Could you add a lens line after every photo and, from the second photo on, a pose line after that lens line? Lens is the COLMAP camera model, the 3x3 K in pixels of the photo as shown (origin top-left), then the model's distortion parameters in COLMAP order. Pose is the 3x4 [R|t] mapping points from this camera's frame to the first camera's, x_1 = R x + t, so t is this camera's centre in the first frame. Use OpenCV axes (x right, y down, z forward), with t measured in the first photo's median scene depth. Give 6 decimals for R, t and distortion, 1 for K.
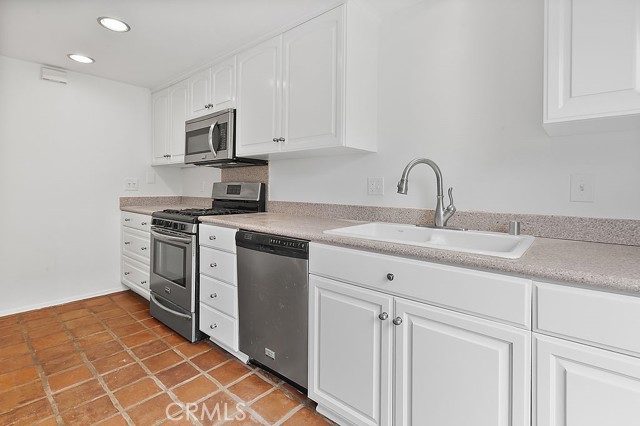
lens RADIAL K [[307.5, 0, 319.2], [0, 307.5, 185.3], [0, 0, 1]] dist [-0.000723, -0.000415]
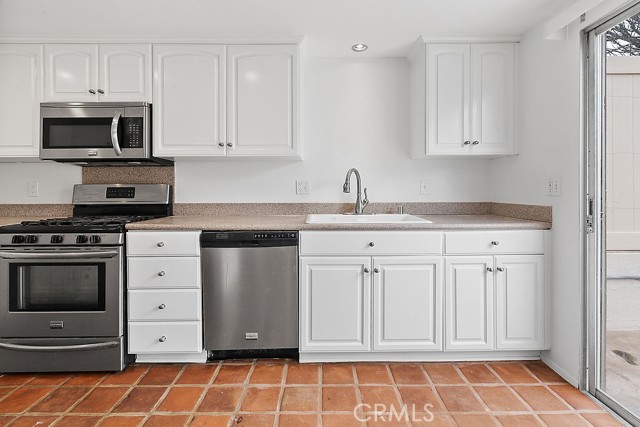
lens RADIAL K [[307.5, 0, 319.2], [0, 307.5, 185.8], [0, 0, 1]] dist [-0.000723, -0.000415]
pose [[0.753568, -0.007710, 0.657325, -0.636646], [0.005542, 0.999970, 0.005375, -0.009851], [-0.657347, -0.000408, 0.753588, -0.015840]]
